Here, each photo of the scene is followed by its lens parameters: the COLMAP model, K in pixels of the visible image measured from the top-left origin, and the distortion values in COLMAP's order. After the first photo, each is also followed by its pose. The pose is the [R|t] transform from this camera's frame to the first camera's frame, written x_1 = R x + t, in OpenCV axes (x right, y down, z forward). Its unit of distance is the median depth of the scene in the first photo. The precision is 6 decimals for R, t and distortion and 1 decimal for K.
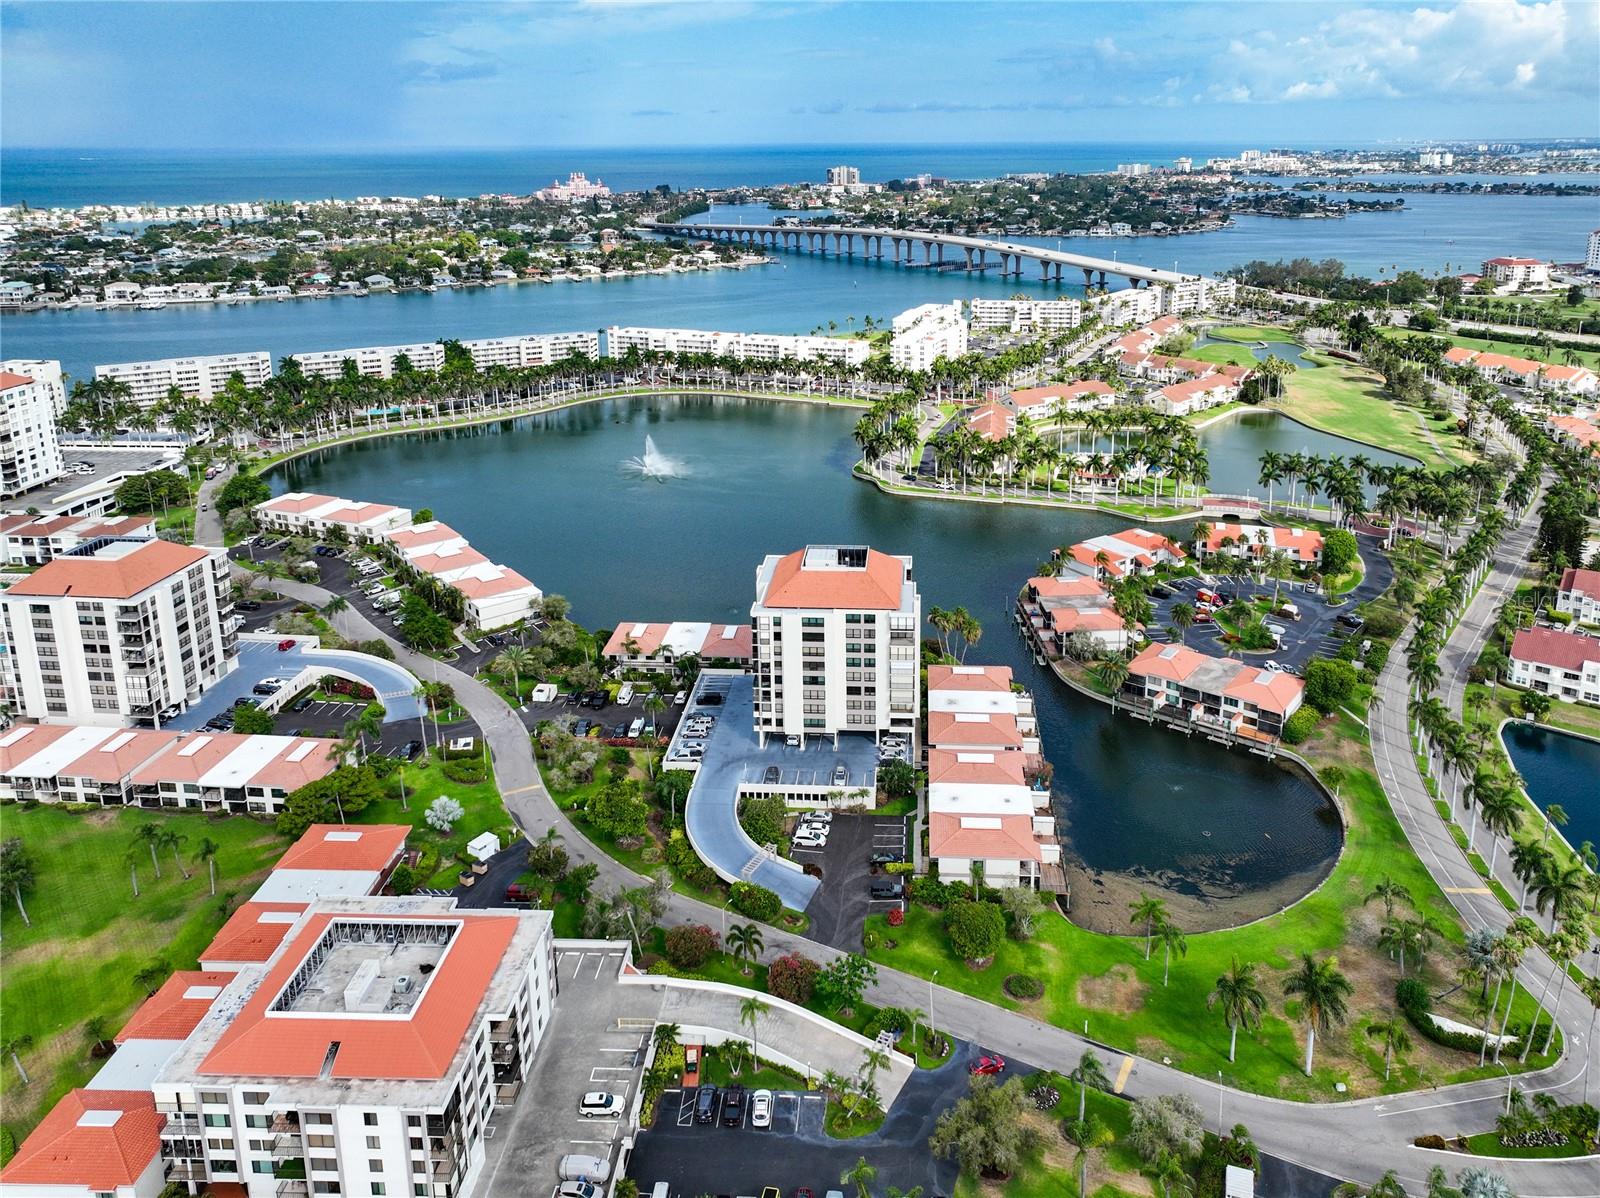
lens RADIAL K [[1184.6, 0, 846.0], [0, 1184.6, 410.8], [0, 0, 1]] dist [-0.000491, 0.010022]
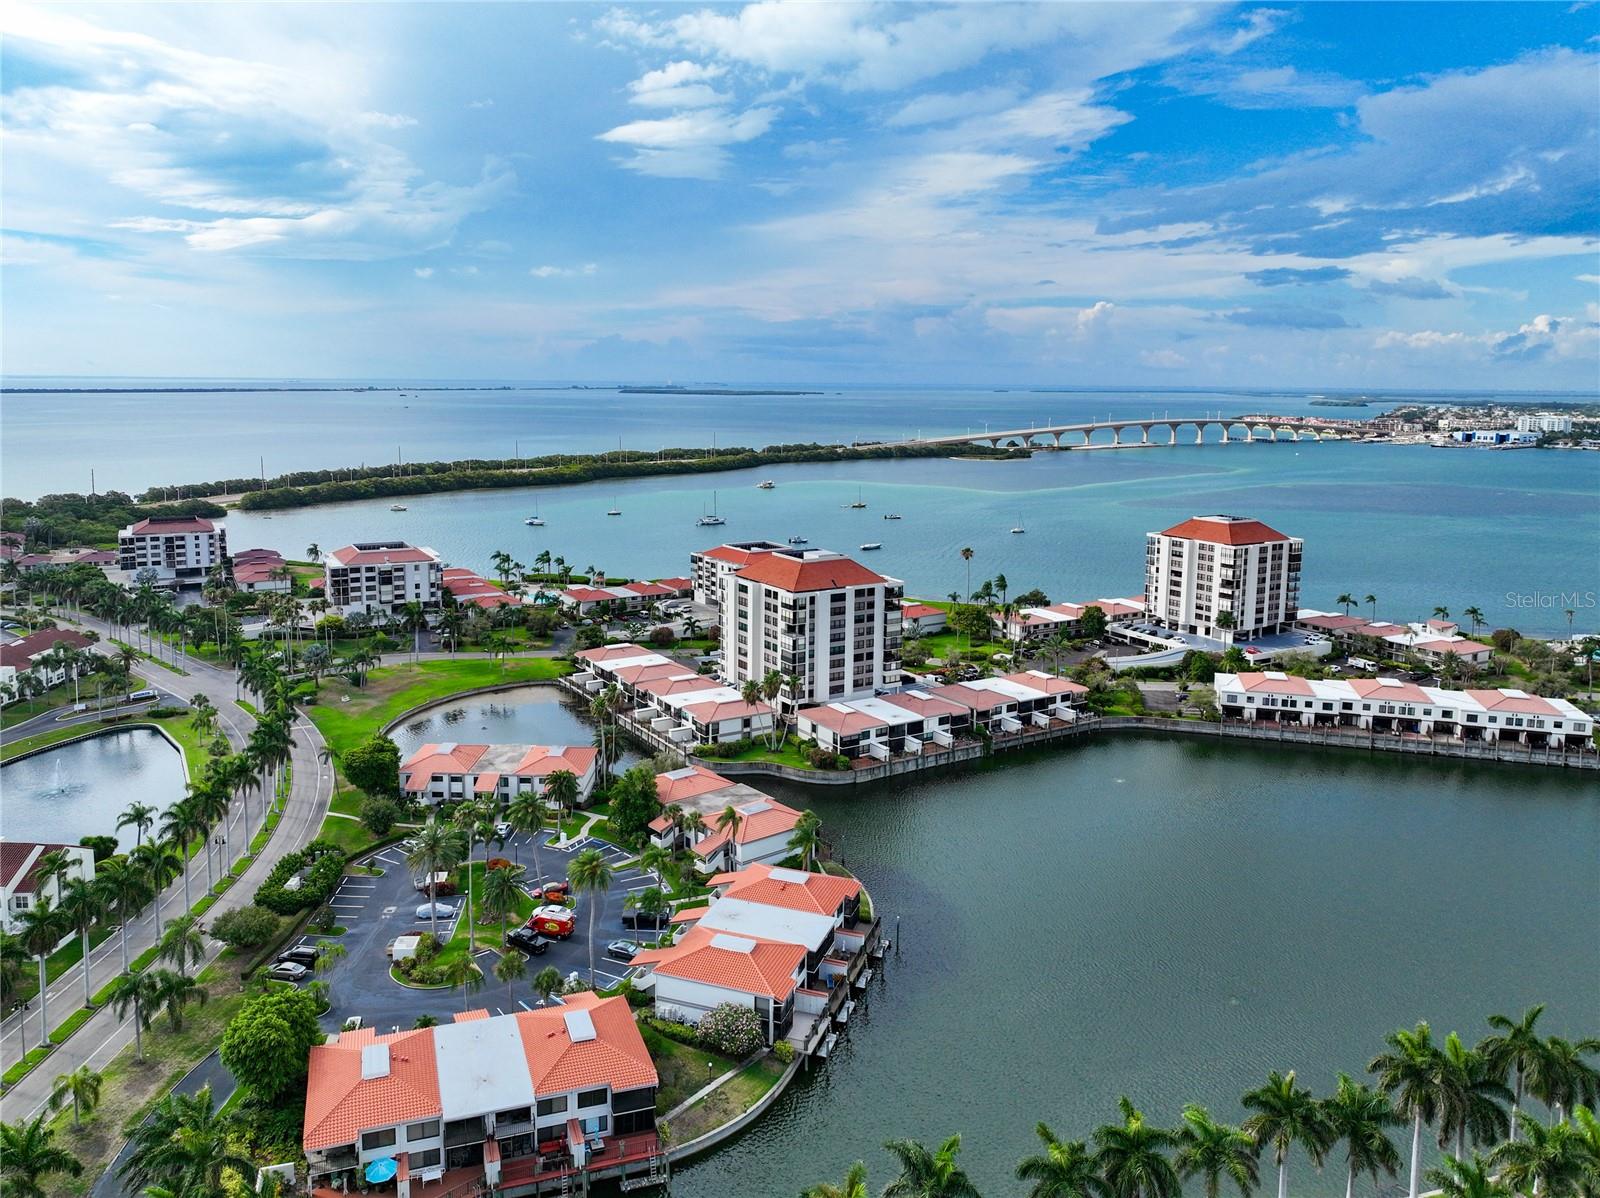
lens RADIAL K [[1153.2, 0, 766.4], [0, 1153.2, 506.9], [0, 0, 1]] dist [0.005496, 0.004425]
pose [[-0.813981, 0.063139, -0.577450, 0.661231], [-0.135904, 0.945787, 0.294986, -0.242828], [0.564770, 0.318591, -0.761272, 1.777274]]
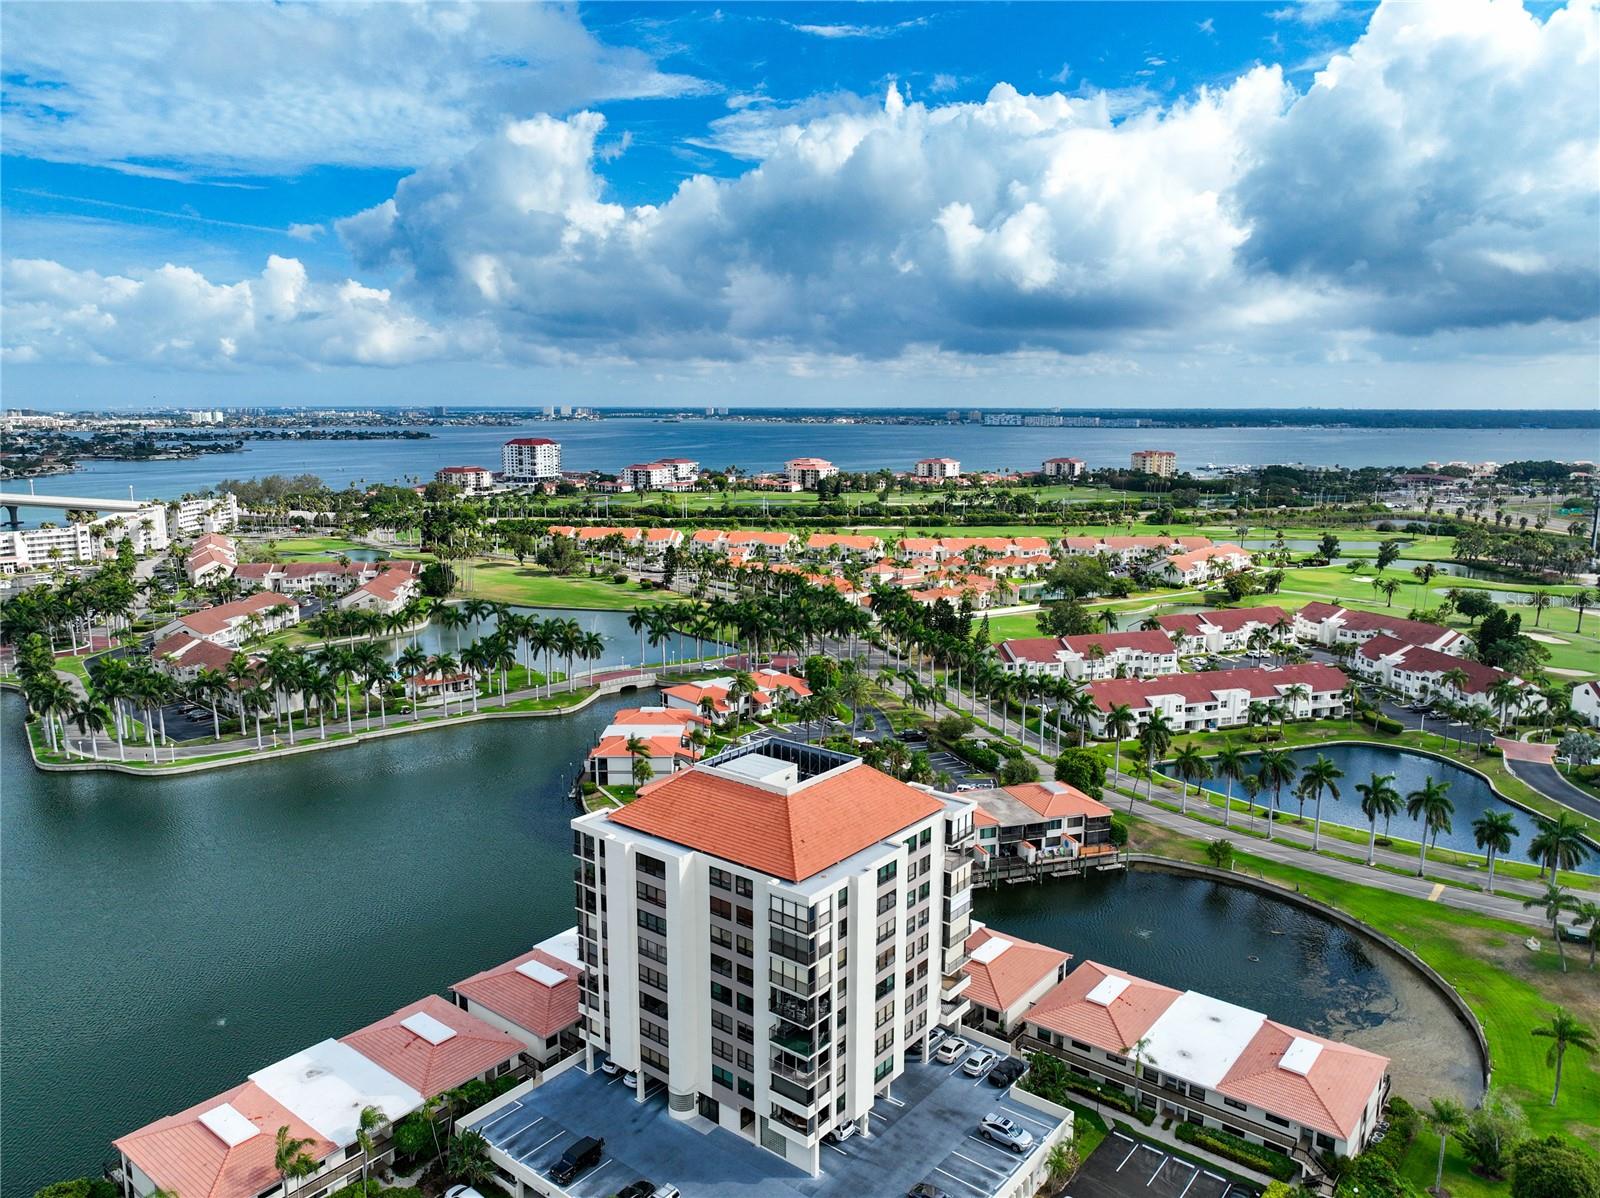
lens RADIAL K [[1146.2, 0, 833.9], [0, 1146.2, 608.1], [0, 0, 1]] dist [0.004470, 0.004051]
pose [[0.555315, -0.138949, 0.819950, -0.397210], [0.182713, 0.982238, 0.042707, 0.036146], [-0.811321, 0.126100, 0.570839, 0.659830]]
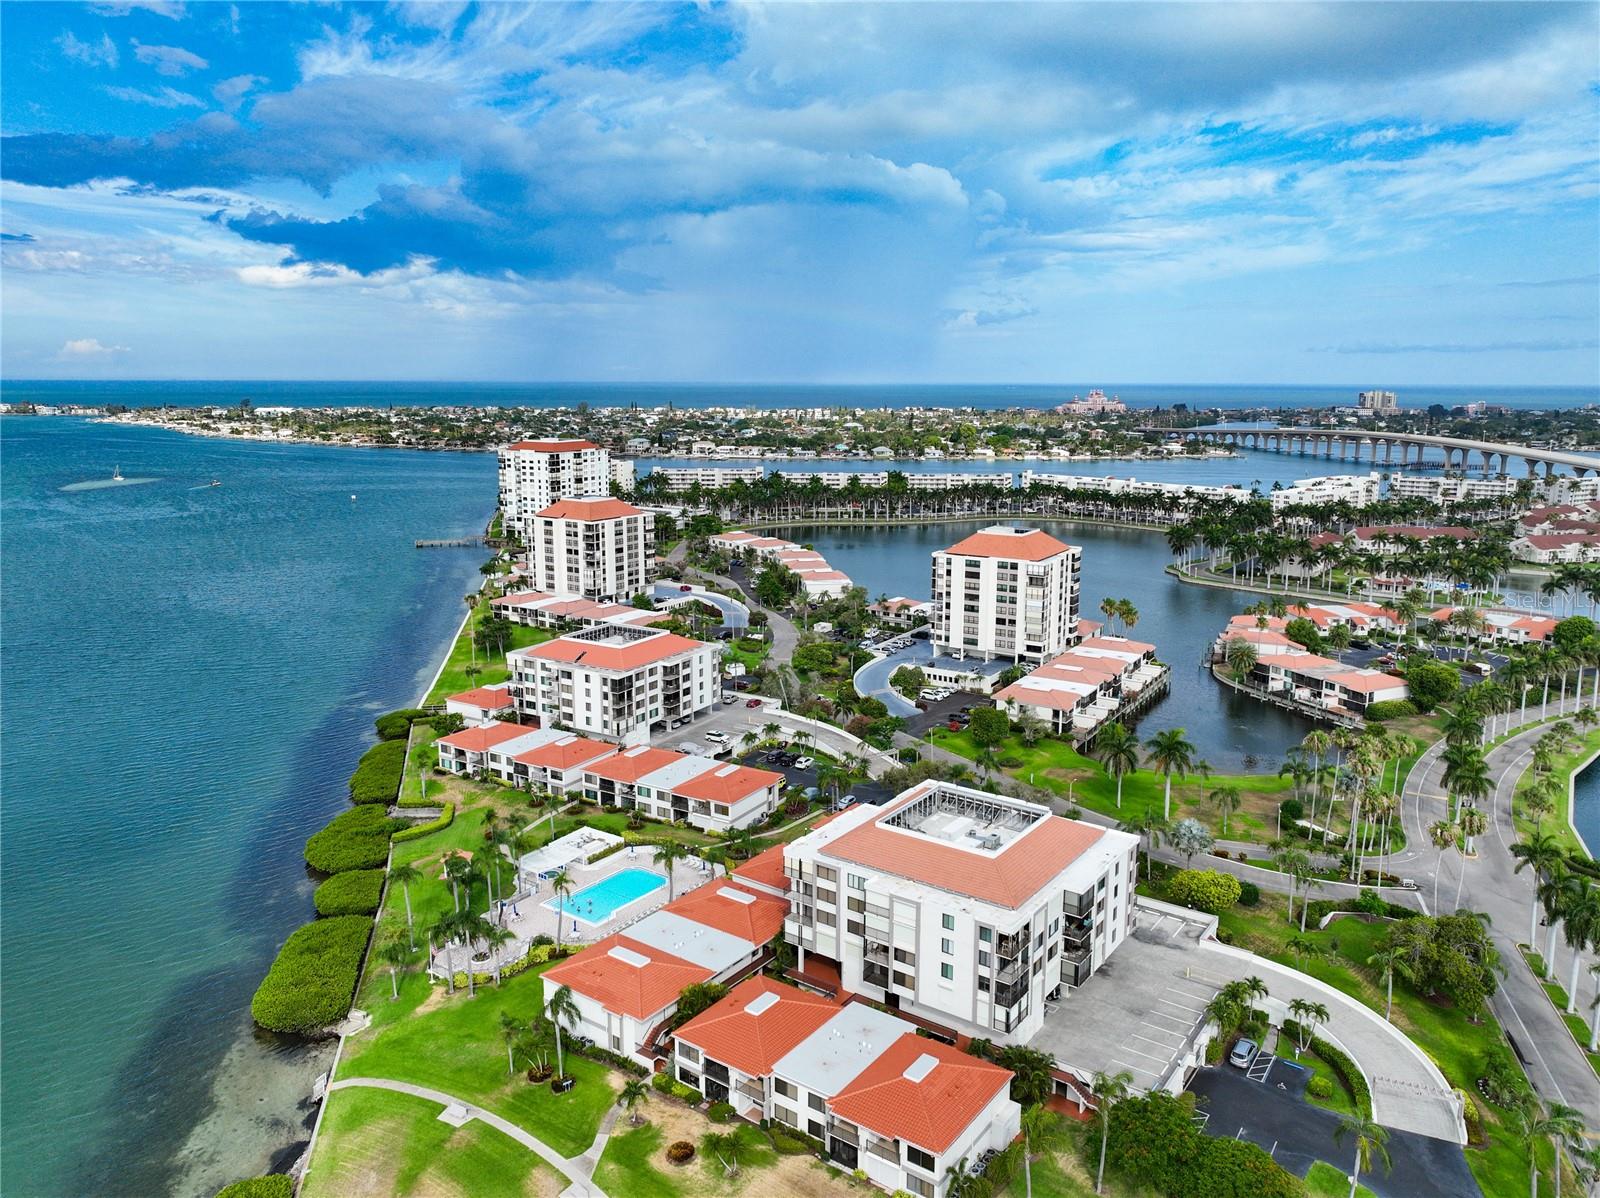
lens RADIAL K [[1138.0, 0, 806.0], [0, 1138.0, 554.6], [0, 0, 1]] dist [0.002185, 0.008191]
pose [[0.878743, 0.082822, -0.470055, 0.391329], [-0.116413, 0.992279, -0.042793, 0.227220], [0.462882, 0.092324, 0.881599, -0.243771]]
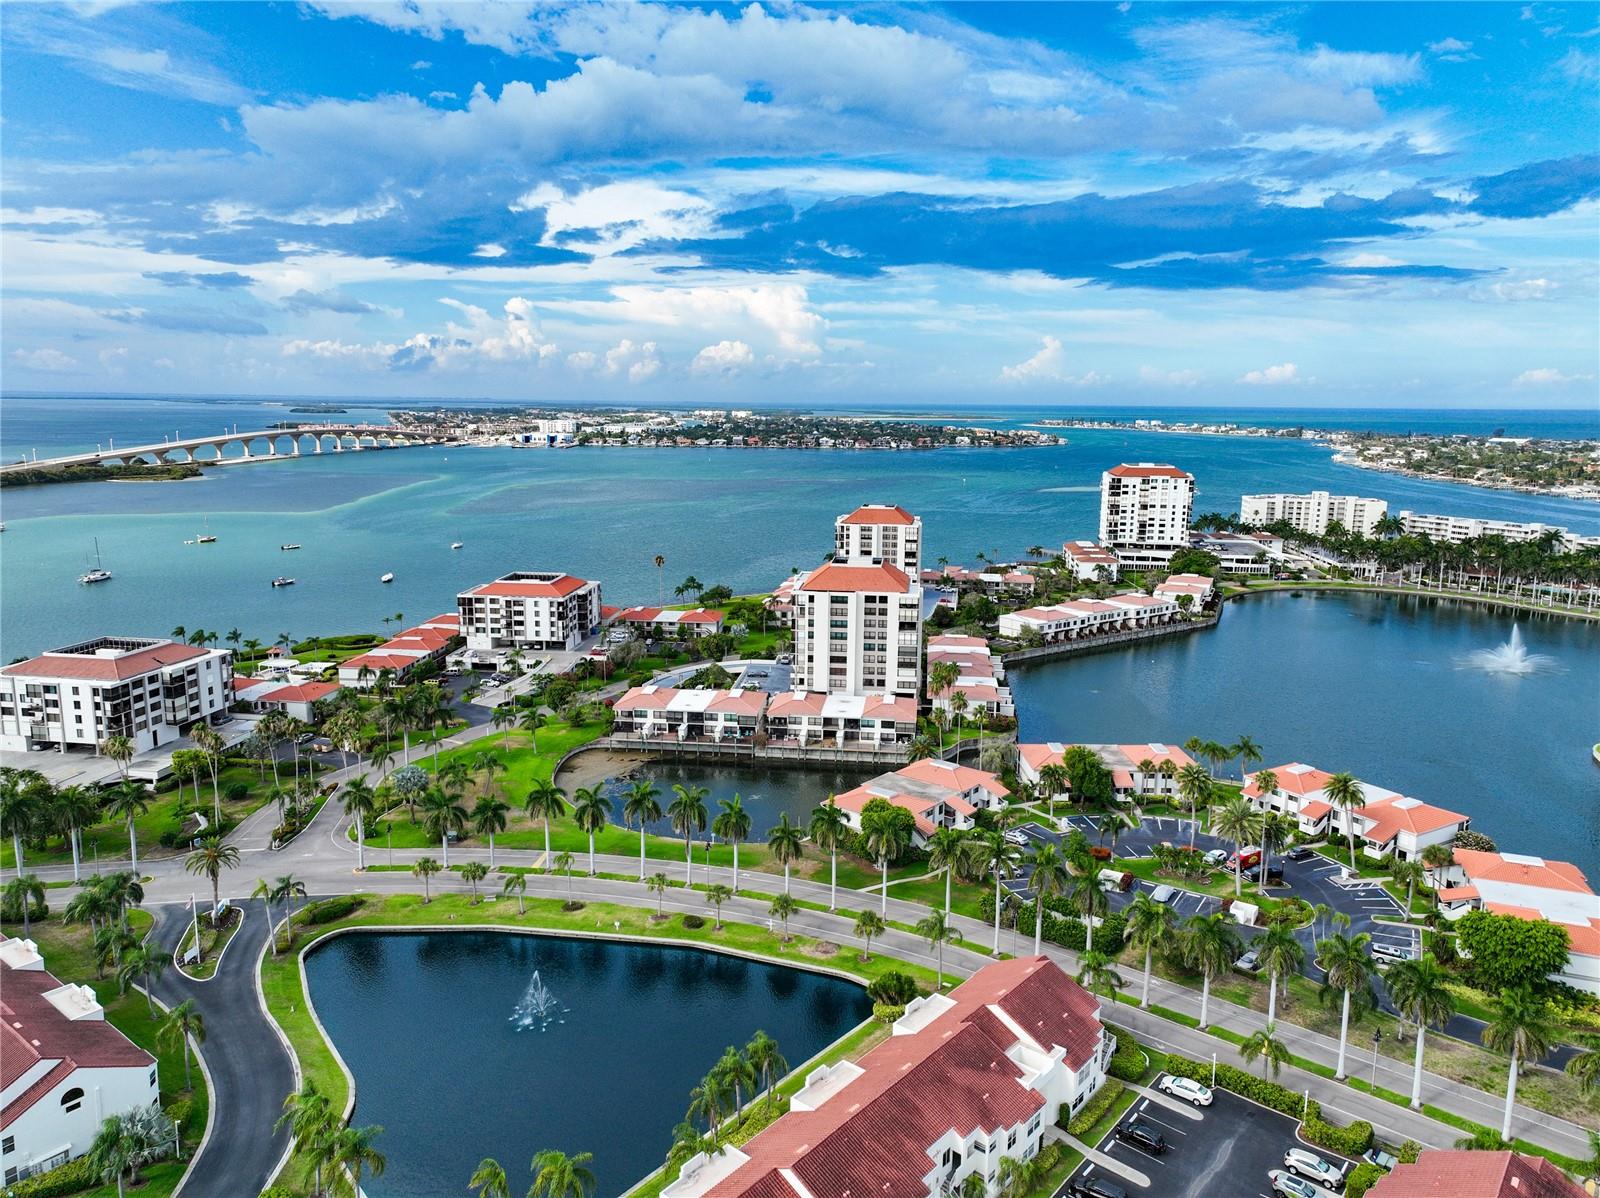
lens RADIAL K [[1116.6, 0, 796.2], [0, 1116.6, 587.5], [0, 0, 1]] dist [0.025500, 0.010476]
pose [[-0.049689, 0.173586, -0.983564, 1.151416], [-0.236161, 0.954813, 0.180442, -0.049932], [0.970443, 0.241245, -0.006449, 0.926498]]
